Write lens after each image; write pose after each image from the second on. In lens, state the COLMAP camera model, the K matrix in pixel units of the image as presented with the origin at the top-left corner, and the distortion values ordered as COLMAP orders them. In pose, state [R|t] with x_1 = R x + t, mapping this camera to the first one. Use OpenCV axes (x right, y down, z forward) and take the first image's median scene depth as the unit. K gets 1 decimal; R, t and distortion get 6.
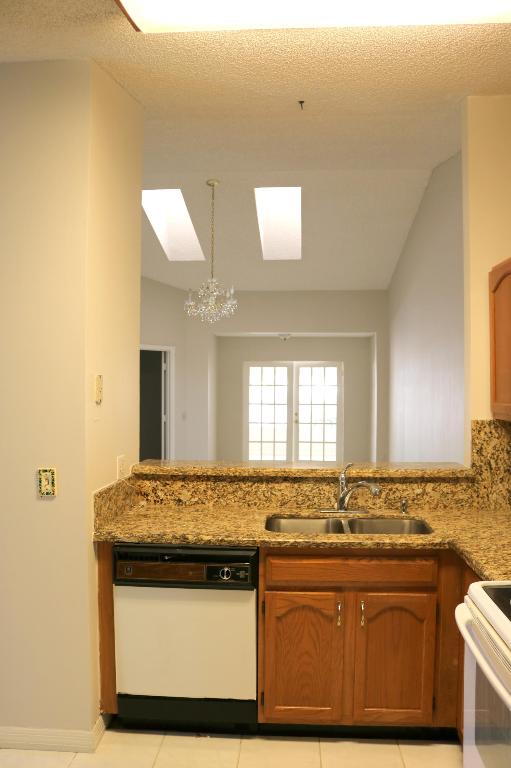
lens RADIAL K [[625.3, 0, 254.0], [0, 625.3, 387.9], [0, 0, 1]] dist [-0.160699, 0.123044]
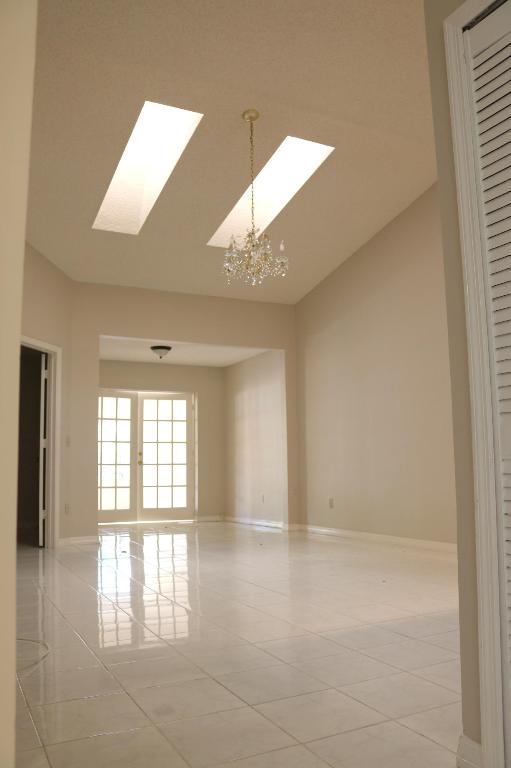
lens RADIAL K [[625.3, 0, 254.0], [0, 625.3, 387.9], [0, 0, 1]] dist [-0.160699, 0.123044]
pose [[0.866030, 0.049268, 0.497559, -0.239038], [0.012765, 0.992630, -0.120507, 0.060707], [-0.499829, 0.110714, 0.859019, 0.199117]]
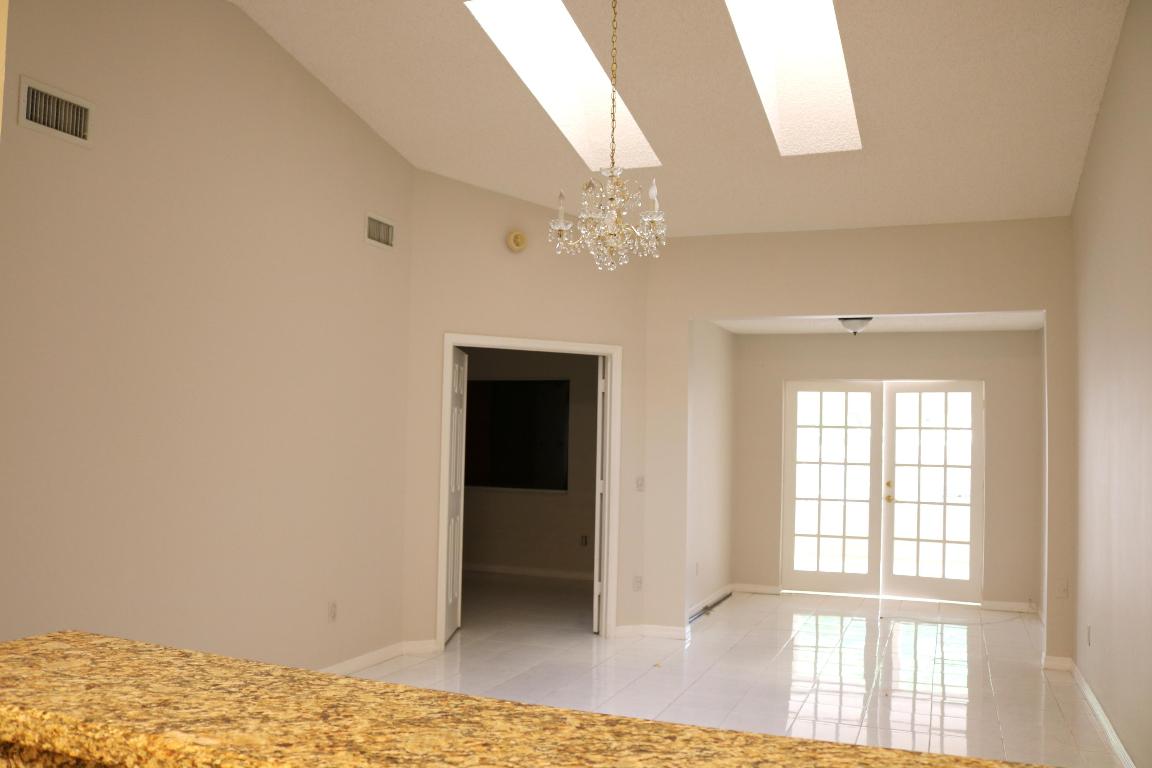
lens RADIAL K [[938.0, 0, 547.5], [0, 938.0, 384.4], [0, 0, 1]] dist [-0.160699, 0.123044]
pose [[0.943279, -0.001504, -0.331997, 0.057448], [-0.016880, 0.998479, -0.052482, 0.005115], [0.331571, 0.055109, 0.941819, 0.207684]]
